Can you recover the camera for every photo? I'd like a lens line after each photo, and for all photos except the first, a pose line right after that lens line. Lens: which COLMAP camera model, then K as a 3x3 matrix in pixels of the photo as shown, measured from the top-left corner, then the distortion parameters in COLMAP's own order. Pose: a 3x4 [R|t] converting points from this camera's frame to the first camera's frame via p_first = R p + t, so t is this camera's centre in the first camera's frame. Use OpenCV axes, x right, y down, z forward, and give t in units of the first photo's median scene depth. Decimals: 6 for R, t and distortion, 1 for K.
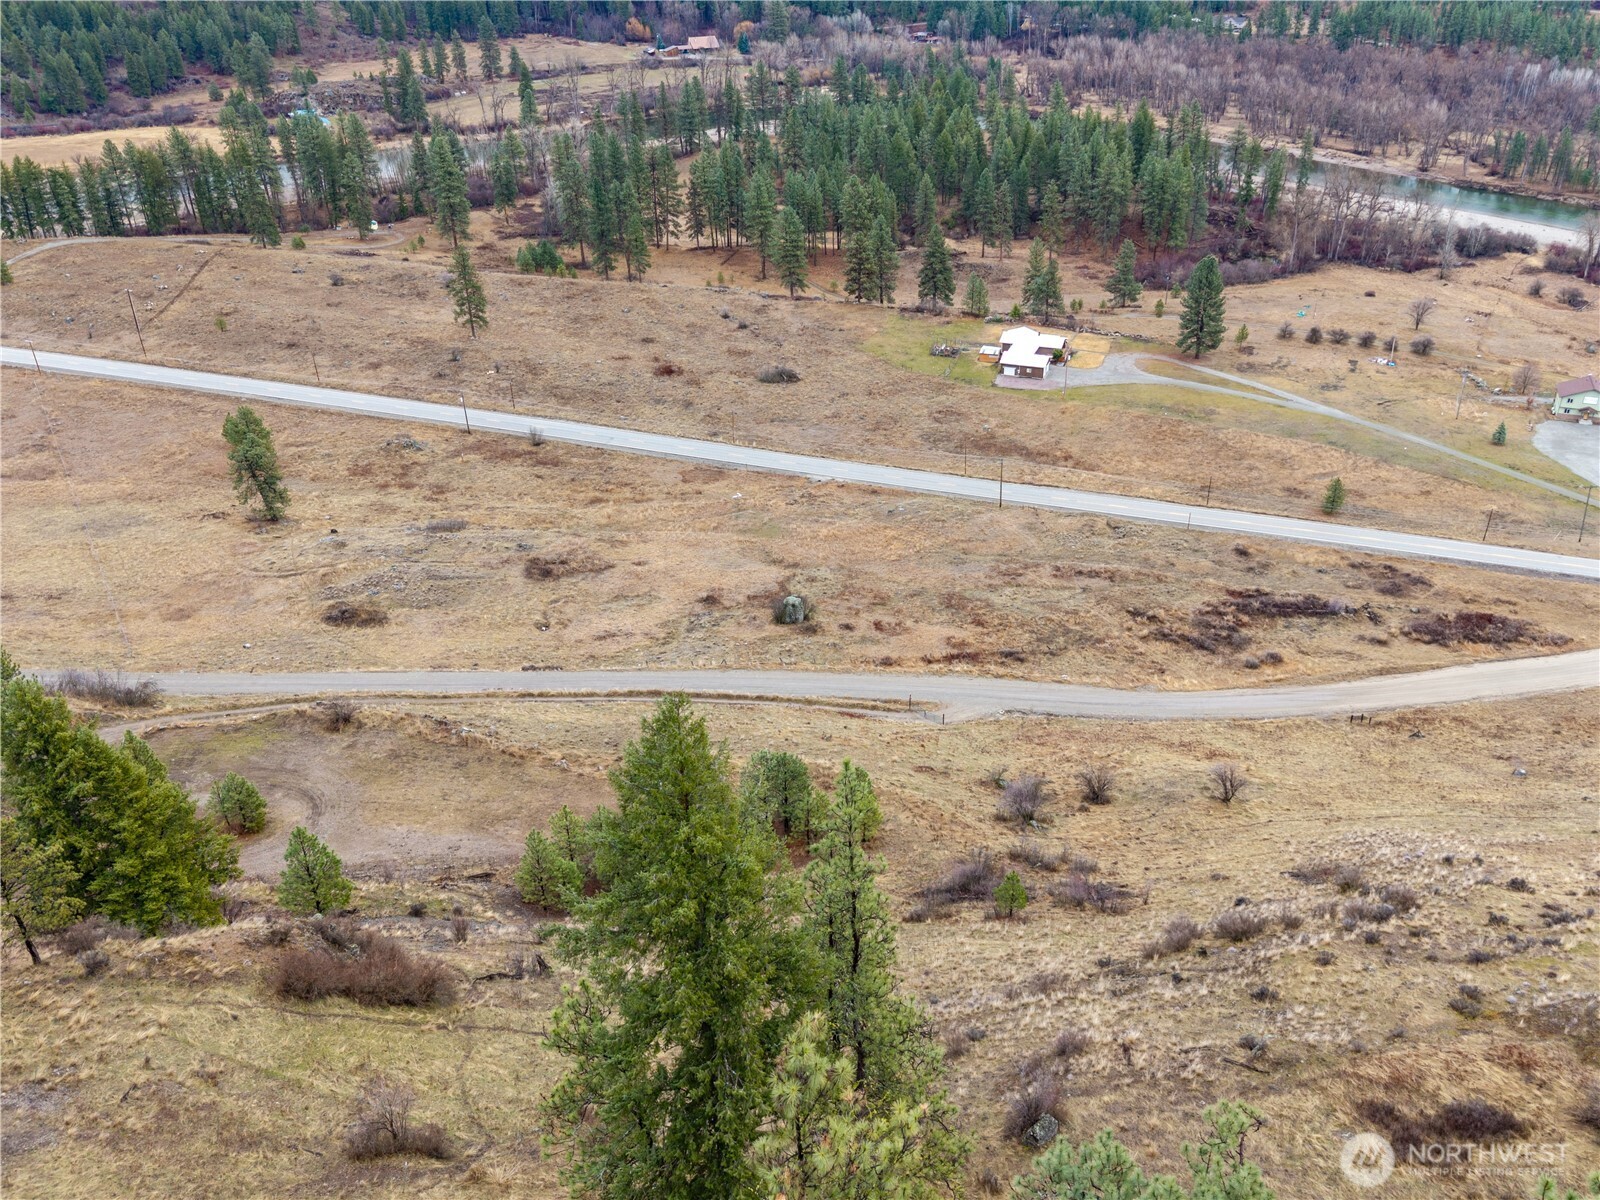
lens RADIAL K [[1335.8, 0, 890.2], [0, 1335.8, 596.1], [0, 0, 1]] dist [0.025437, -0.026128]
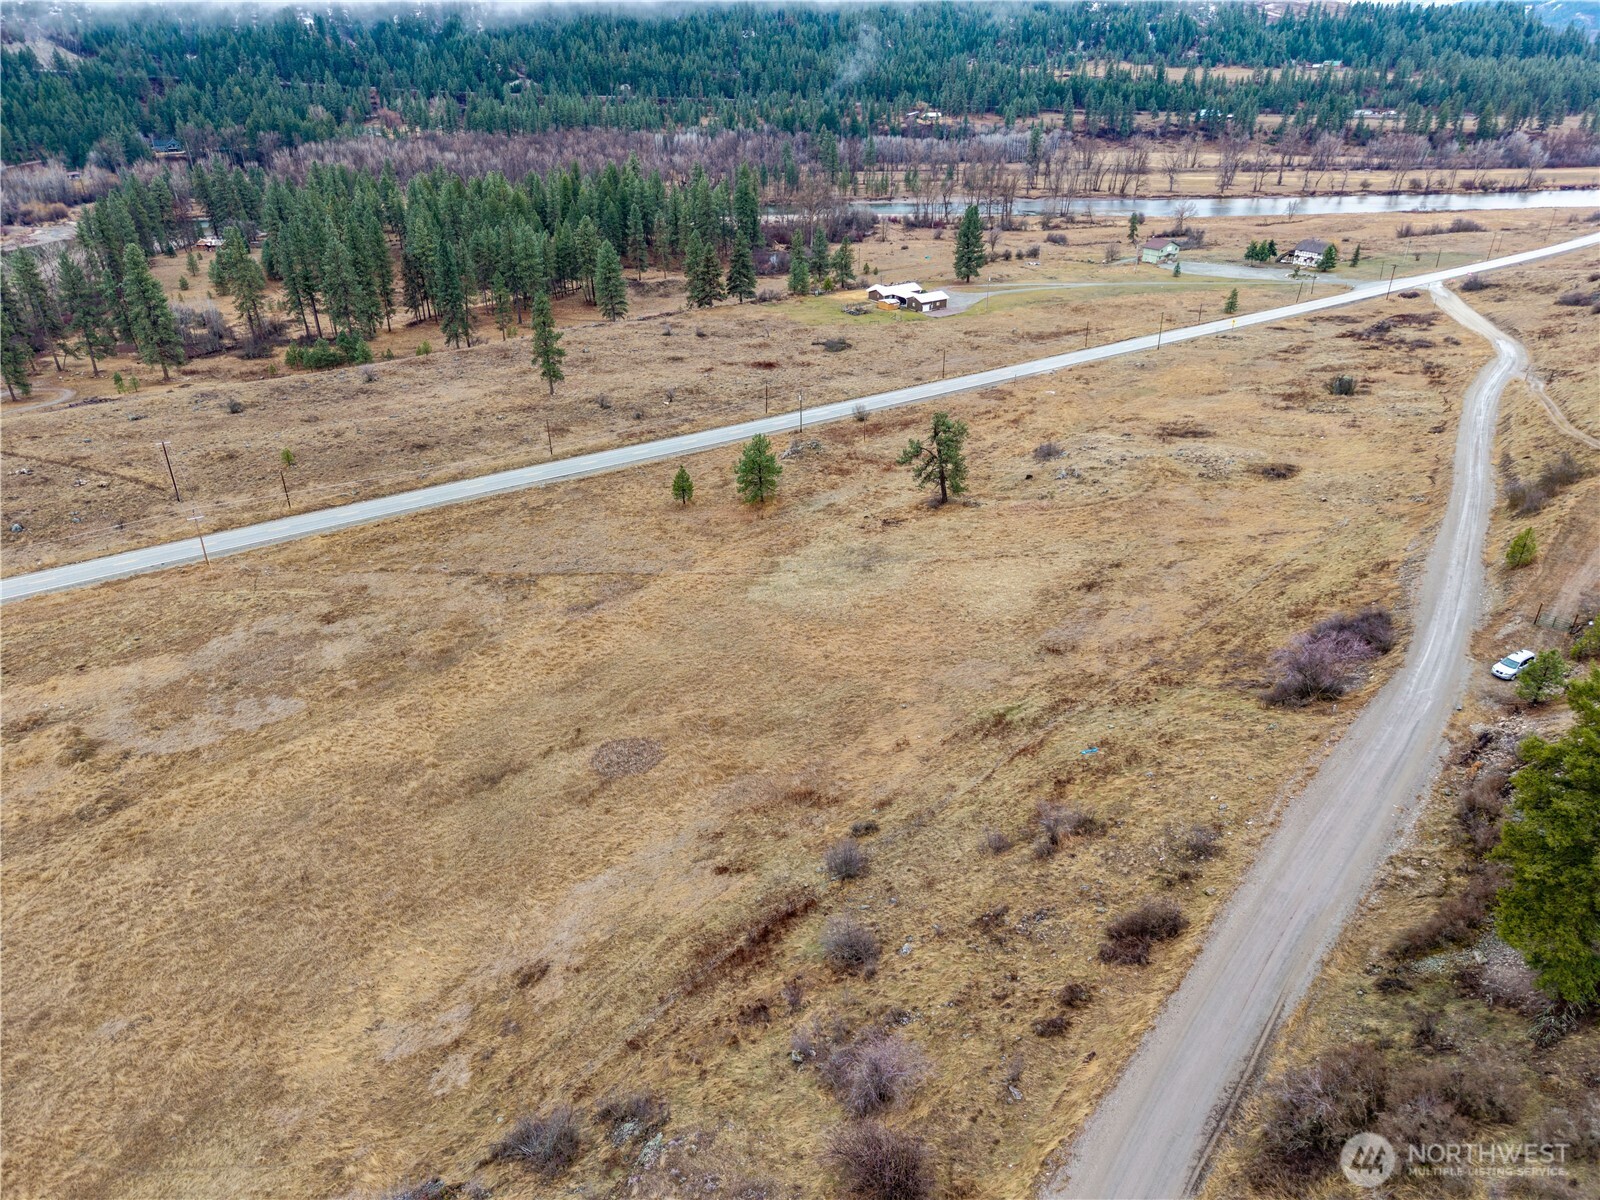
lens RADIAL K [[1069.4, 0, 800.1], [0, 1069.4, 606.1], [0, 0, 1]] dist [0.019973, -0.018122]
pose [[0.613919, -0.374442, 0.694908, -0.811833], [0.391623, 0.908831, 0.143730, -0.104152], [-0.685372, 0.183903, 0.704588, 0.412629]]
